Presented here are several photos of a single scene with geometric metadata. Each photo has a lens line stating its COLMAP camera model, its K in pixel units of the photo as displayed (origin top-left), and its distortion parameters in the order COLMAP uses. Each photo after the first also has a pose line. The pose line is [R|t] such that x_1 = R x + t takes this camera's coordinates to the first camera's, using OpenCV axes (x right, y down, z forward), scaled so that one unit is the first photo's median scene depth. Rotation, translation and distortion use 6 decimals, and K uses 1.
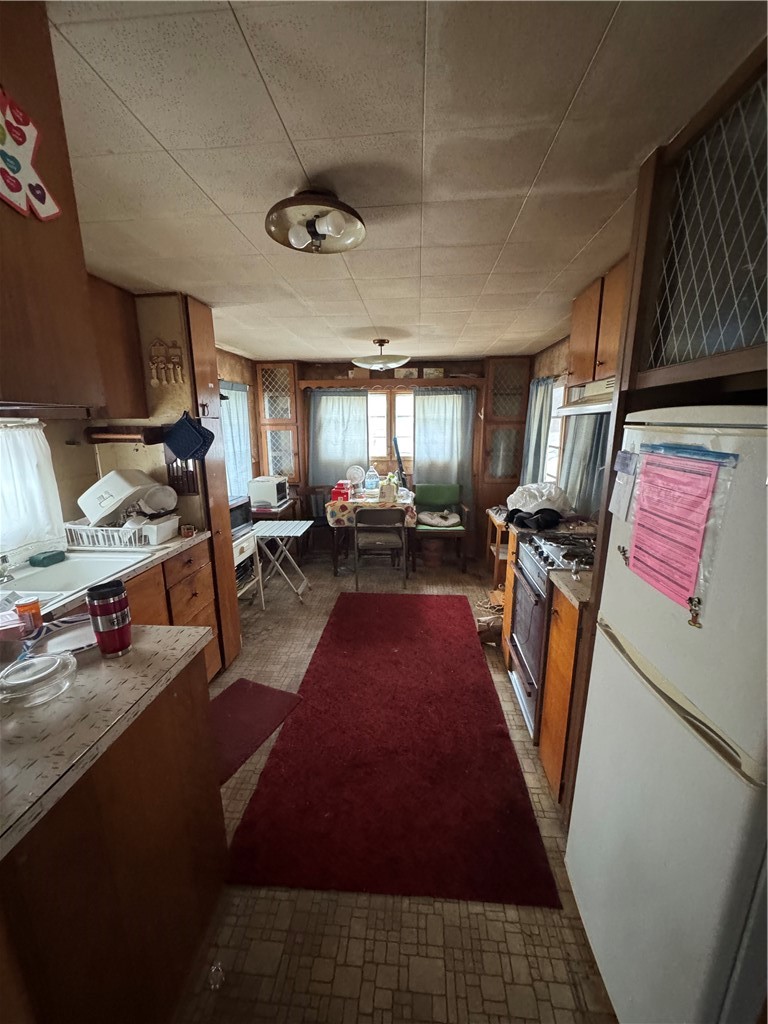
lens RADIAL K [[403.8, 0, 383.3], [0, 403.8, 513.7], [0, 0, 1]] dist [-0.002450, -0.000378]
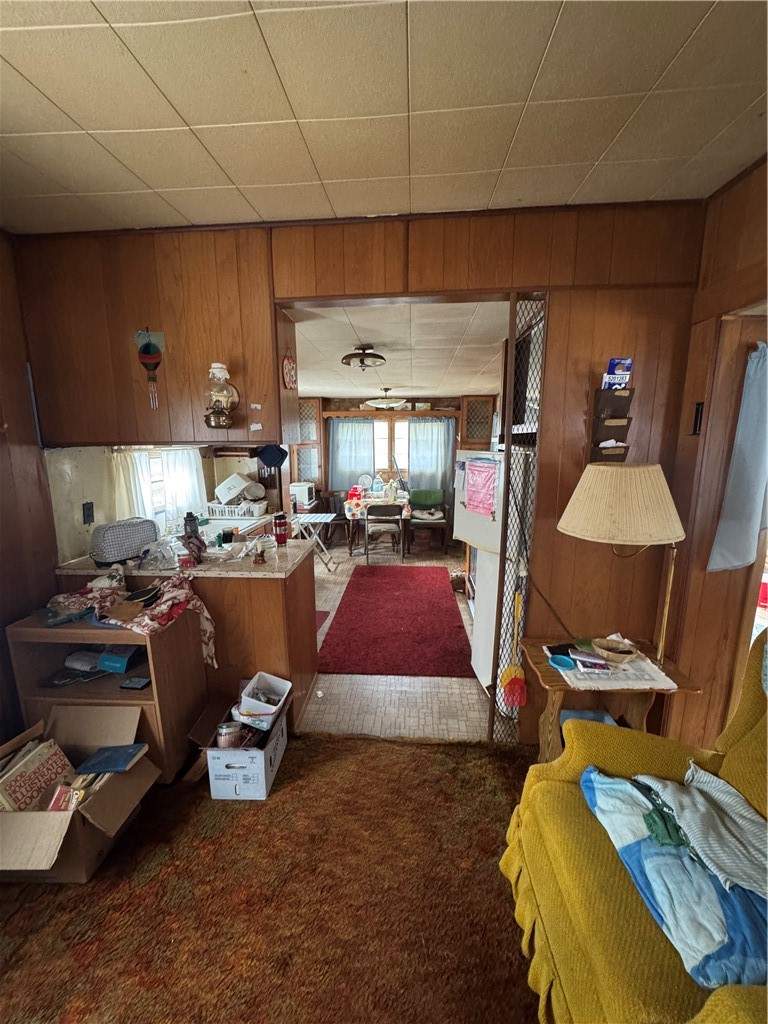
lens RADIAL K [[403.8, 0, 383.3], [0, 403.8, 513.7], [0, 0, 1]] dist [-0.002450, -0.000378]
pose [[0.999946, 0.000255, 0.010427, -0.024868], [0.000156, 0.999223, -0.039417, 0.068526], [-0.010429, 0.039417, 0.999168, -0.368067]]
